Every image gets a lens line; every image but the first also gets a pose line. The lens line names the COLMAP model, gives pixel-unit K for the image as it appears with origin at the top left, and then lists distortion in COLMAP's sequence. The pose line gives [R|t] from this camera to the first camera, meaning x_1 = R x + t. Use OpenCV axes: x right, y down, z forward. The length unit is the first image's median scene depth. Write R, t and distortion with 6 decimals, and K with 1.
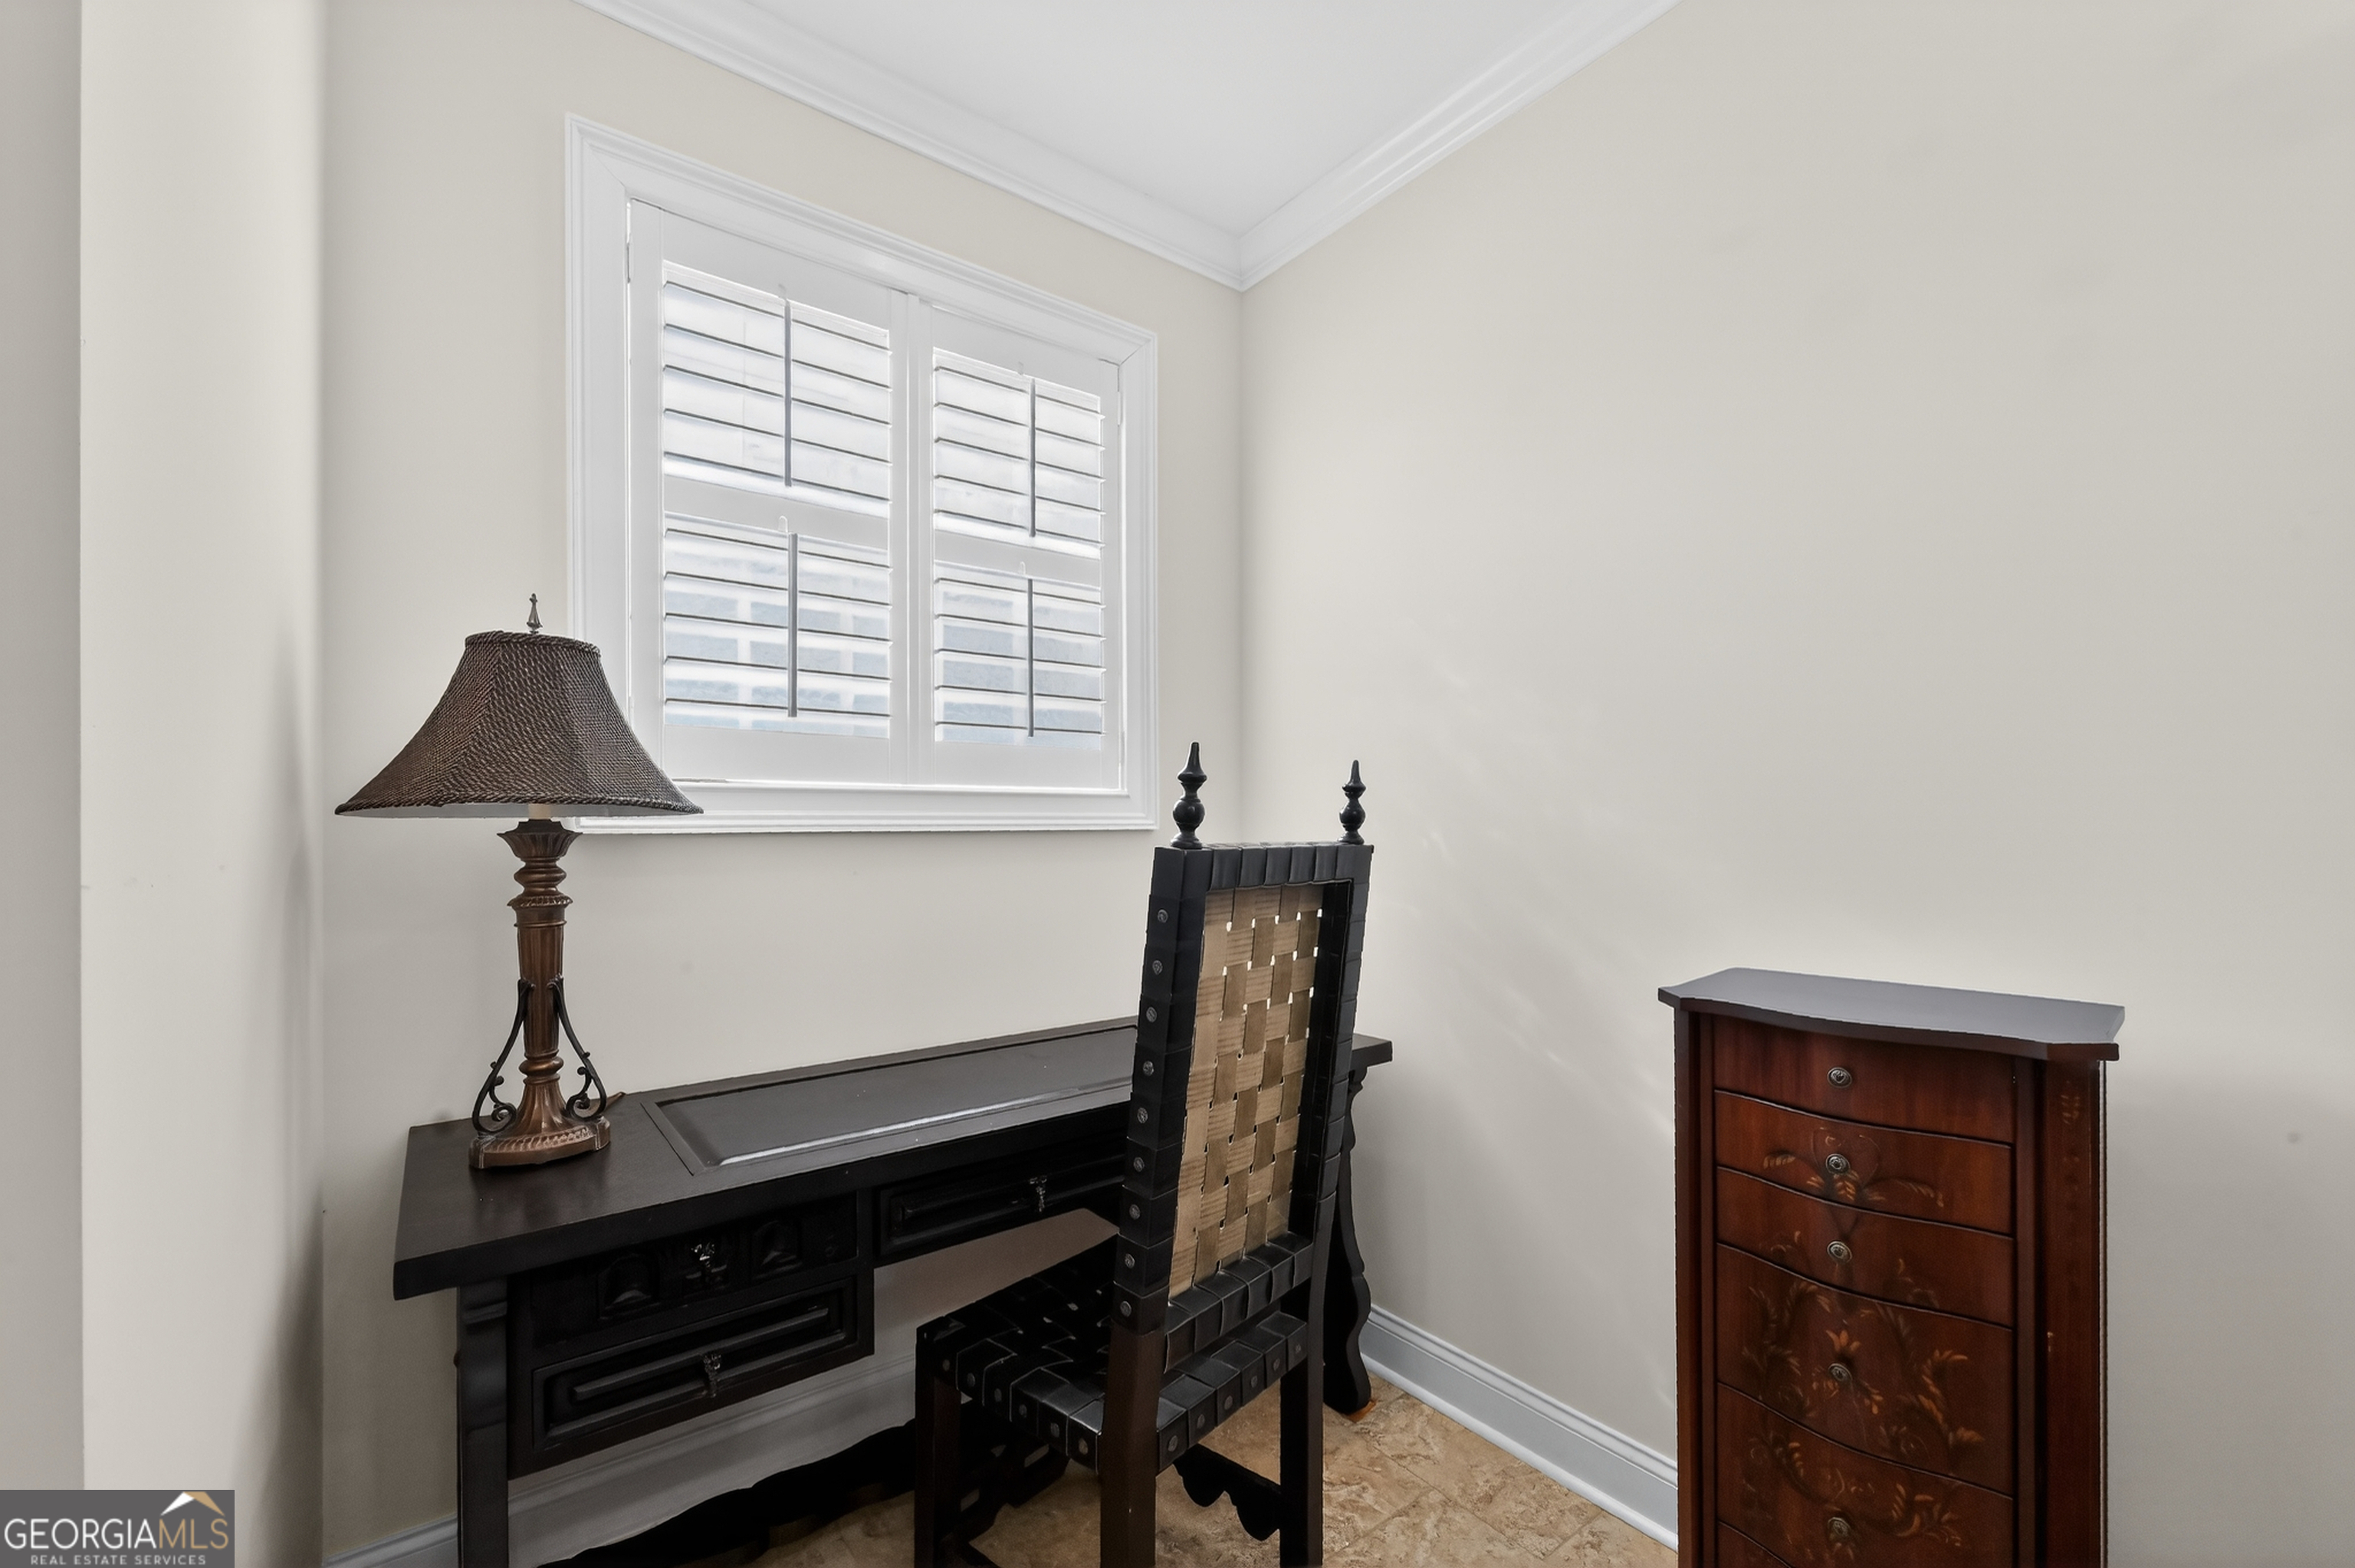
lens RADIAL K [[961.5, 0, 1180.6], [0, 961.5, 815.9], [0, 0, 1]] dist [-0.001208, -0.000073]
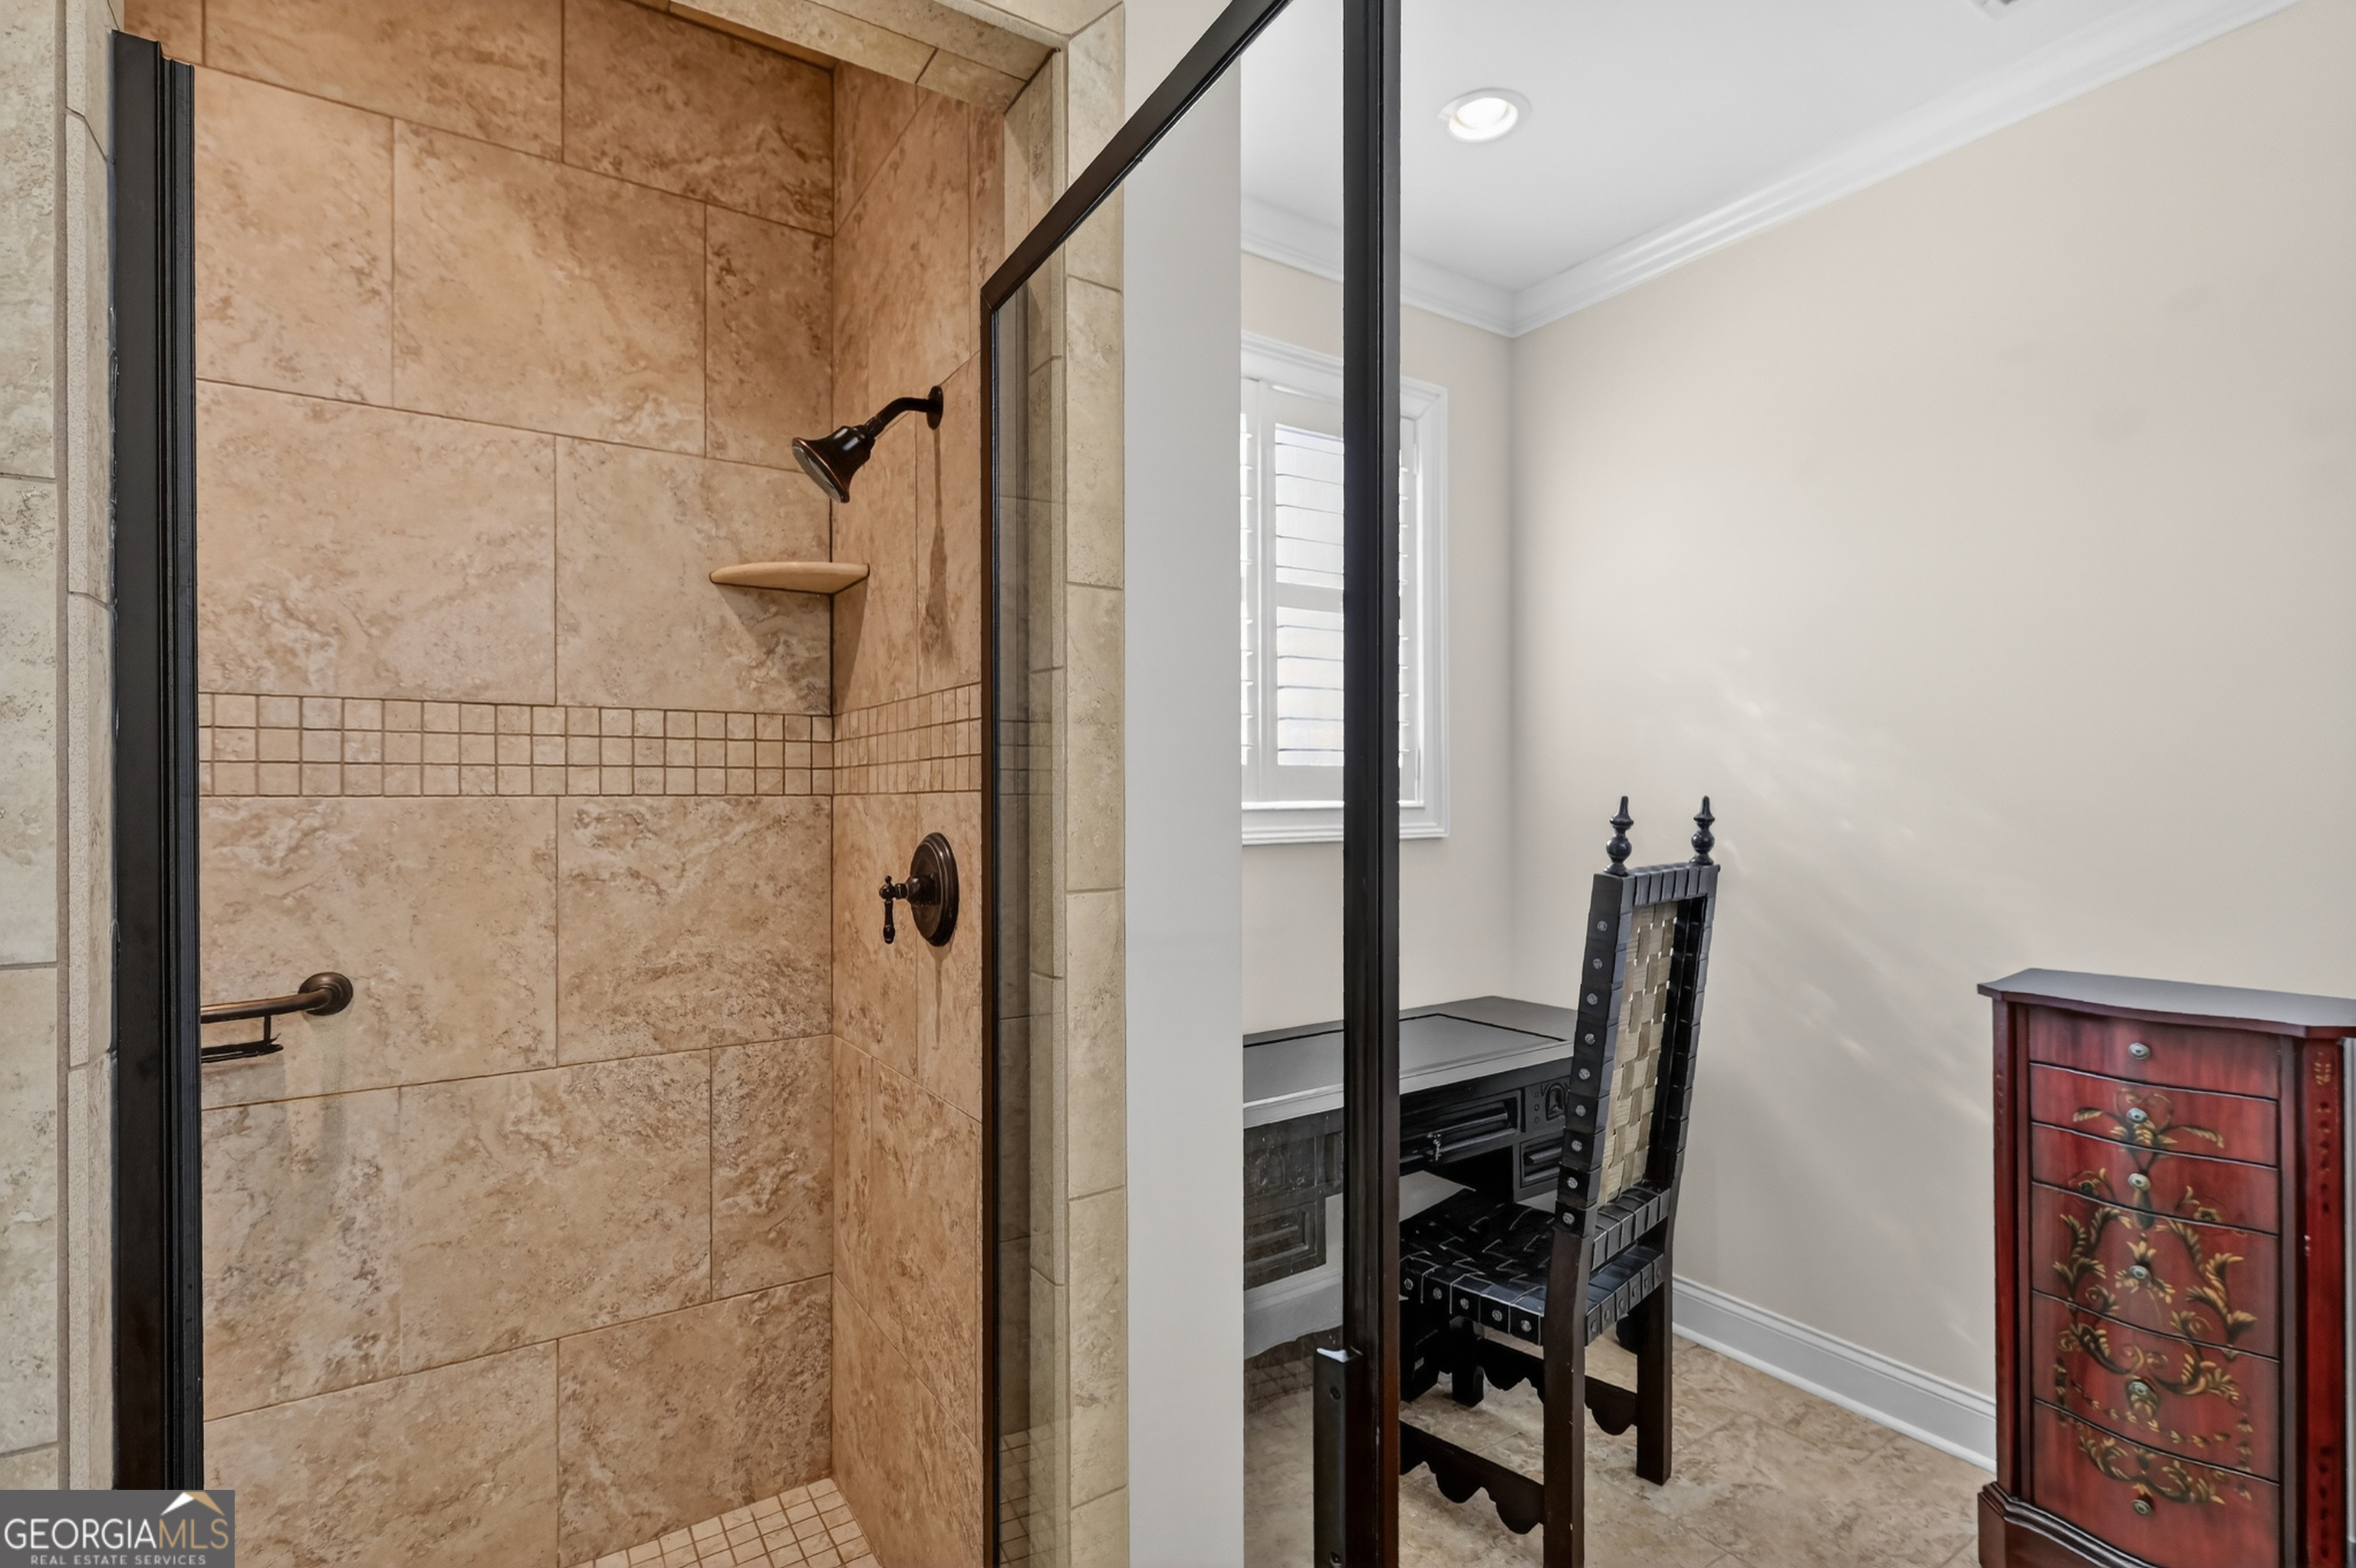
lens RADIAL K [[1106.7, 0, 1167.5], [0, 1106.7, 786.8], [0, 0, 1]] dist [0.000171, -0.000453]
pose [[0.997342, -0.003035, -0.072798, -0.496573], [0.003121, 0.999995, 0.001059, -0.091080], [0.072794, -0.001284, 0.997346, -0.572252]]
